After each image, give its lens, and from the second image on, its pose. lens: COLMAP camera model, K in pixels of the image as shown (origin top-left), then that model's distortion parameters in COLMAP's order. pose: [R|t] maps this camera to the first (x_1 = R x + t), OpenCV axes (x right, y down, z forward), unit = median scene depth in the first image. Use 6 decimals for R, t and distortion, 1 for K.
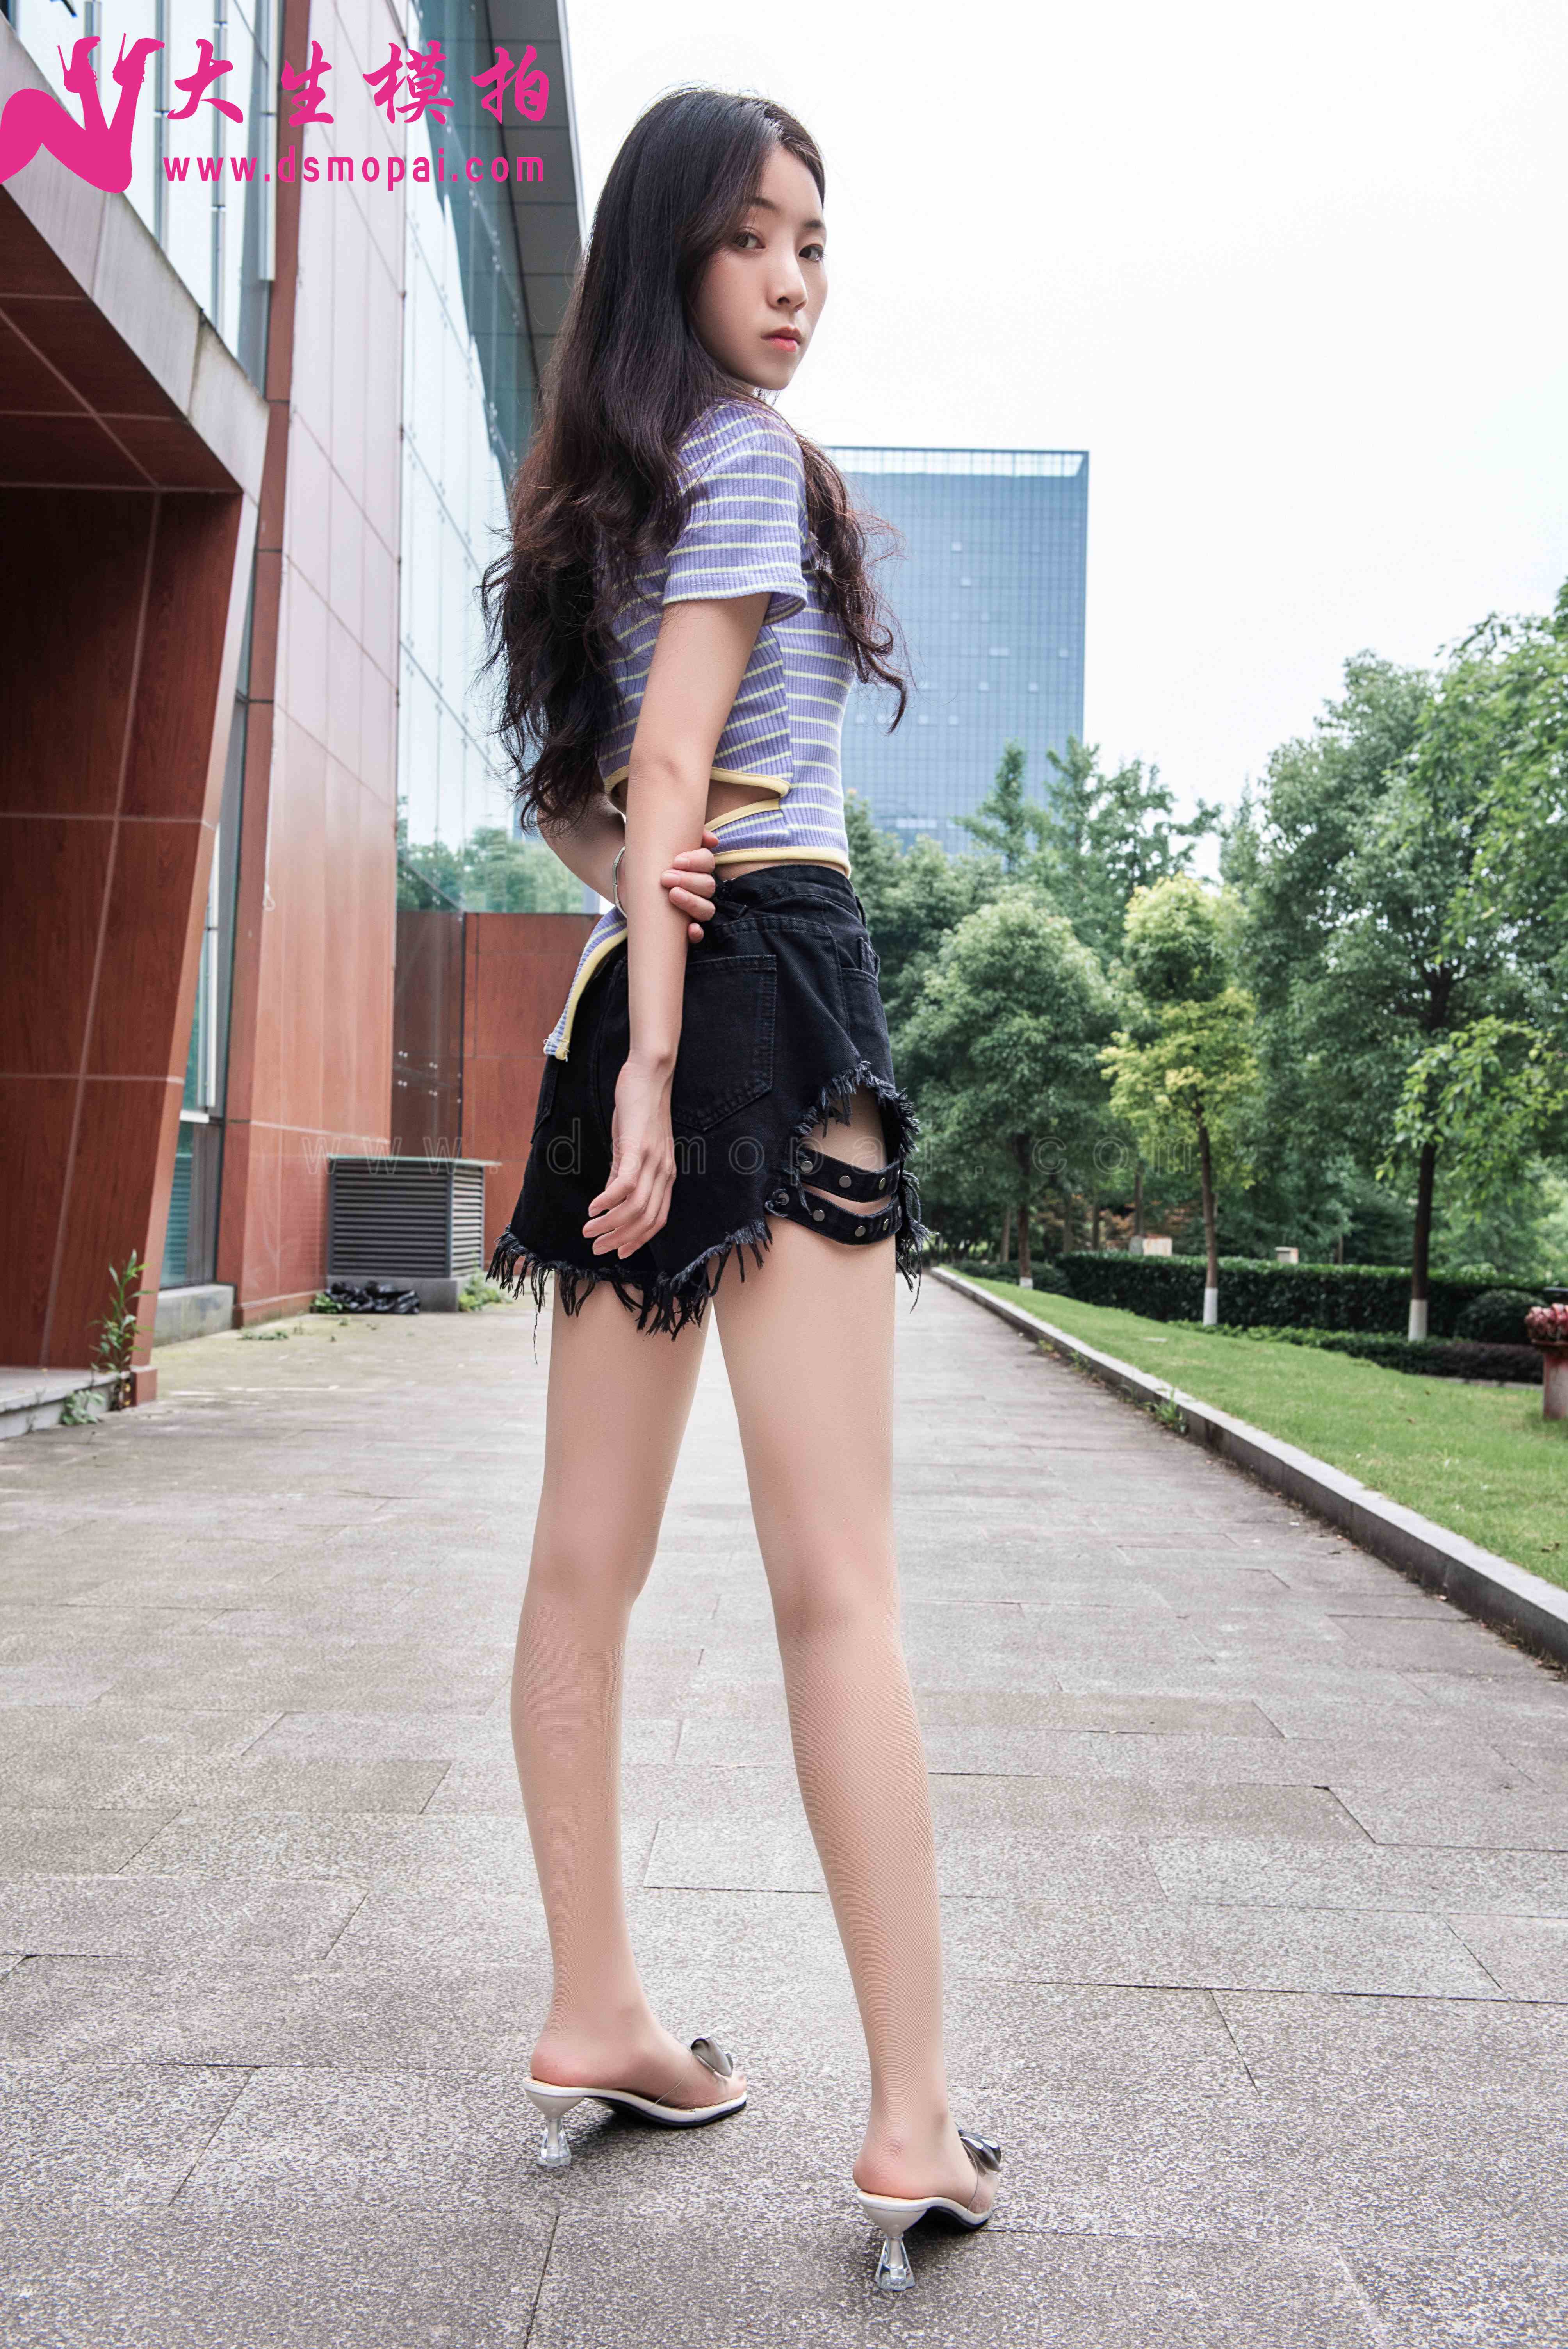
lens RADIAL K [[2479.2, 0, 787.5], [0, 2479.2, 1172.4], [0, 0, 1]] dist [0.076898, 0.000000]
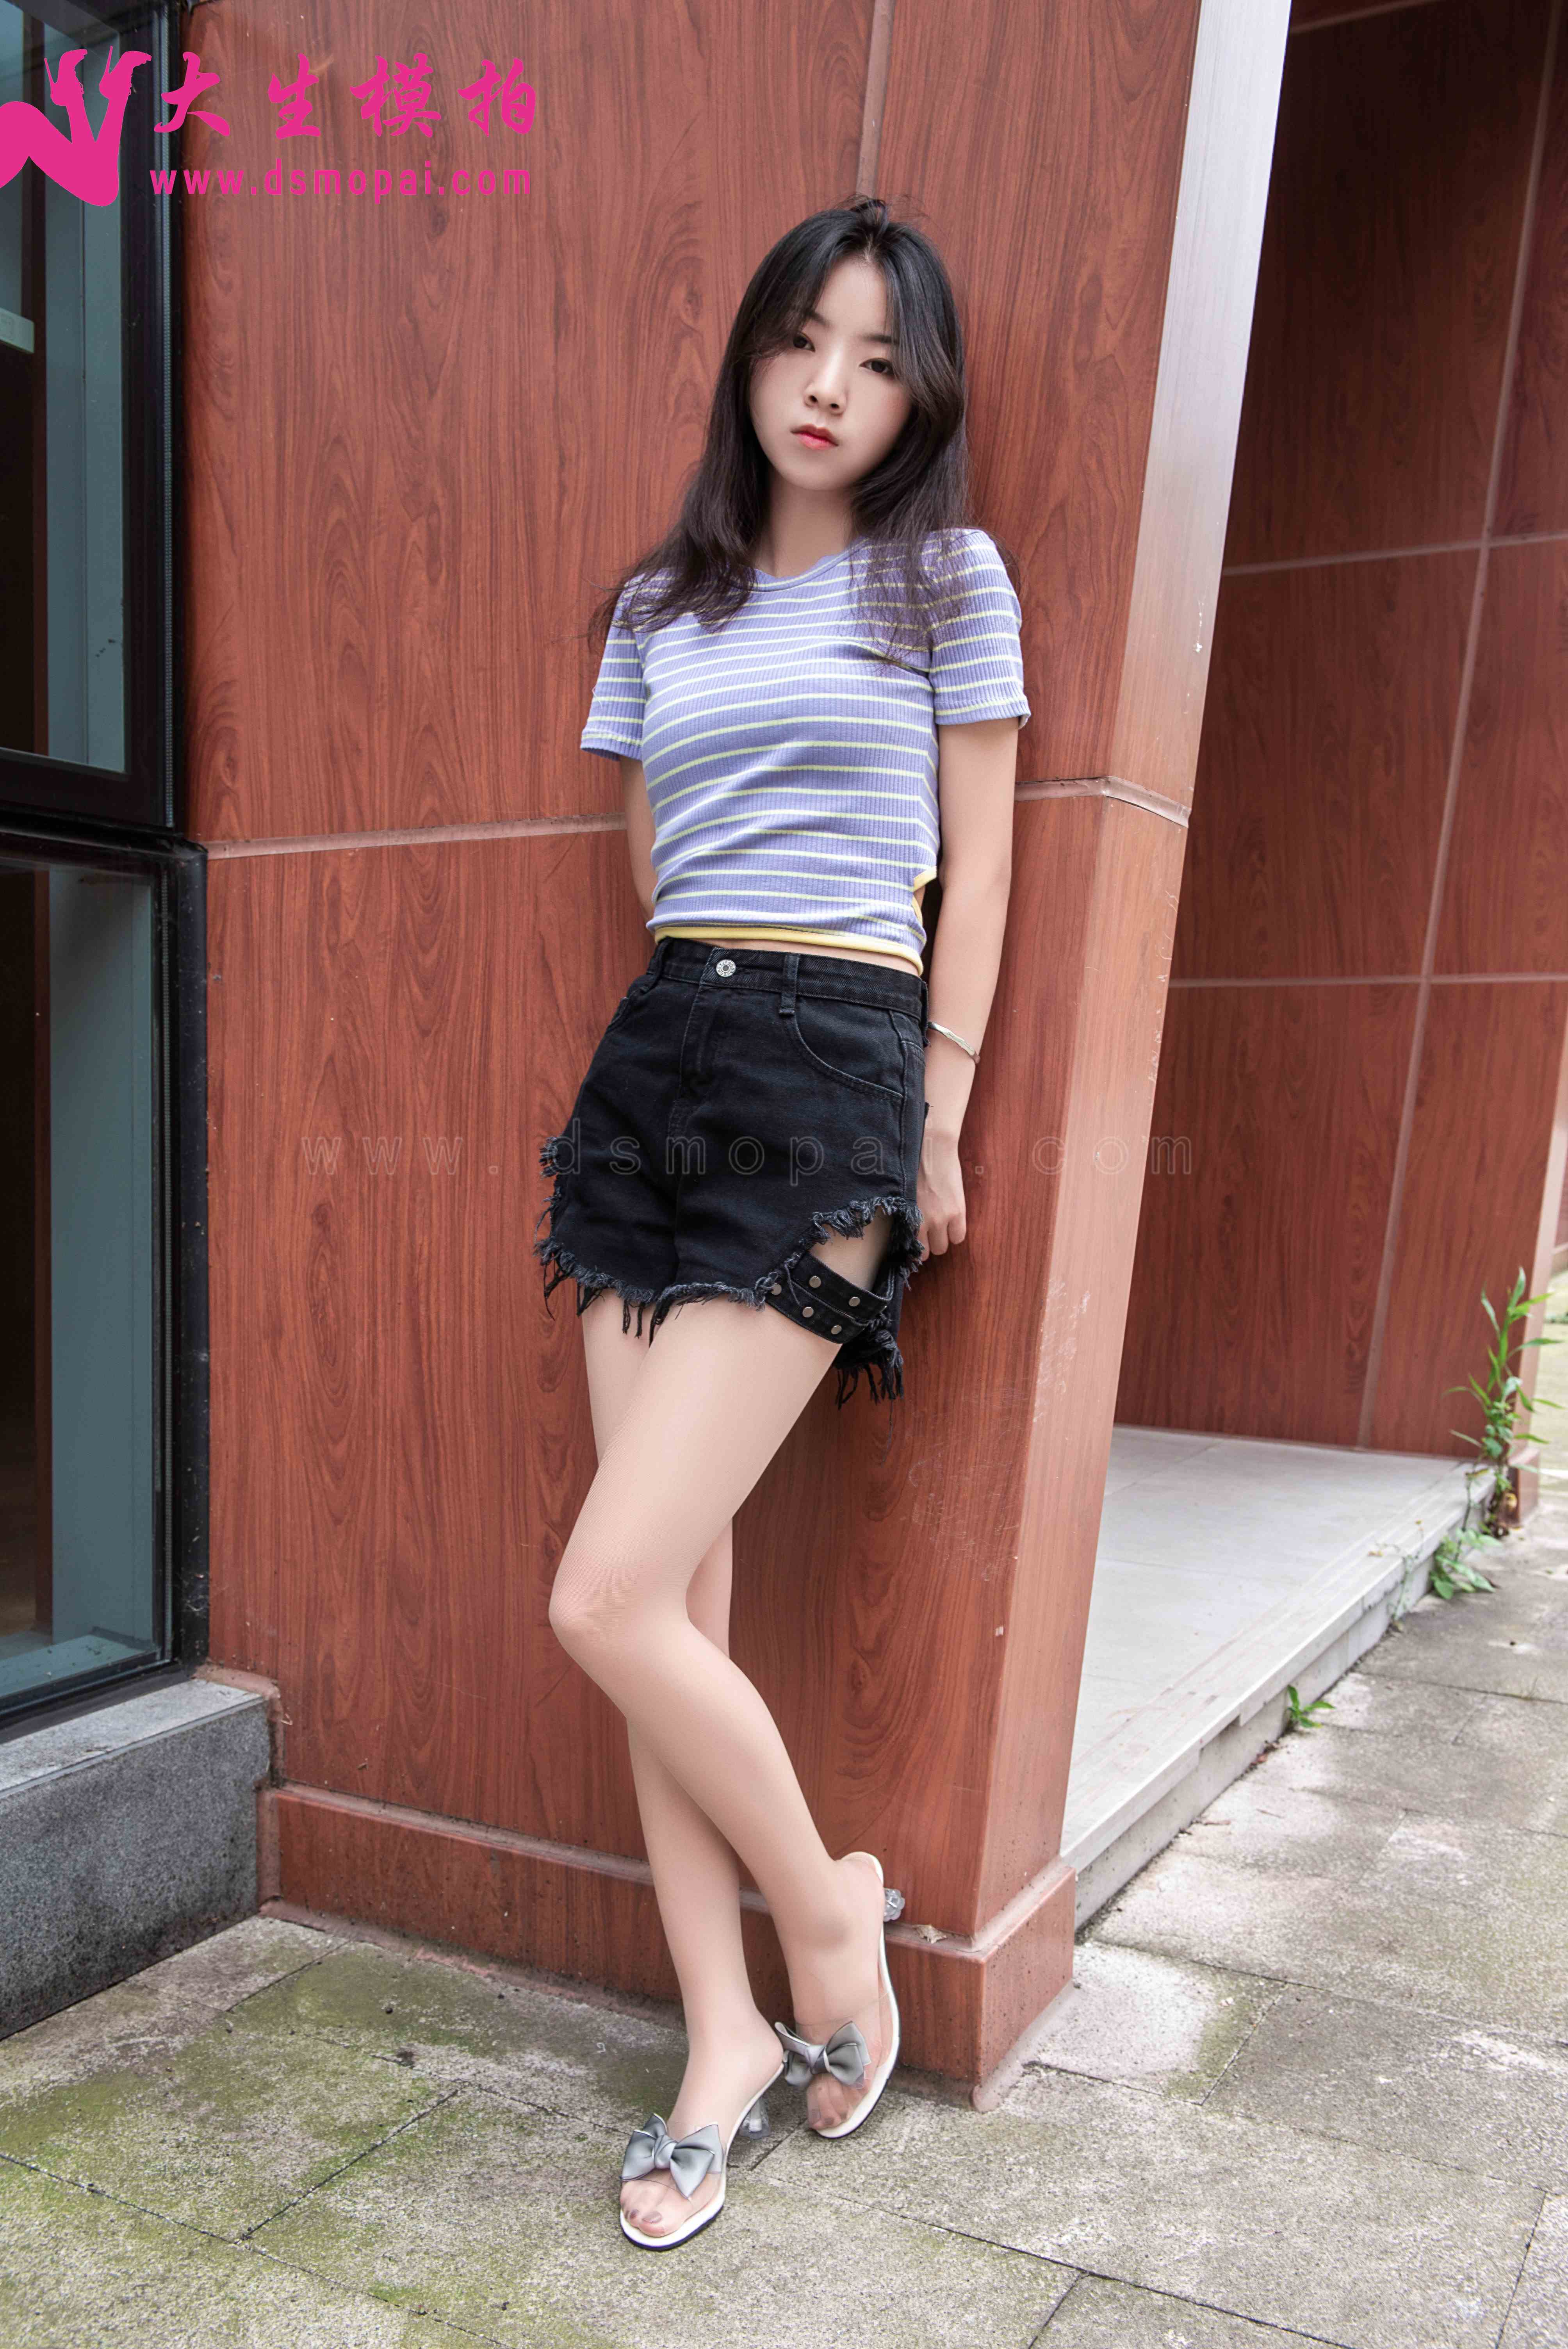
lens RADIAL K [[2083.8, 0, 782.8], [0, 2083.8, 1173.7], [0, 0, 1]] dist [-0.005153, 0.008887]
pose [[0.884815, 0.007093, -0.465888, -0.184271], [0.011855, 0.999218, 0.037728, -0.011889], [0.465792, -0.038905, 0.884039, 0.475664]]
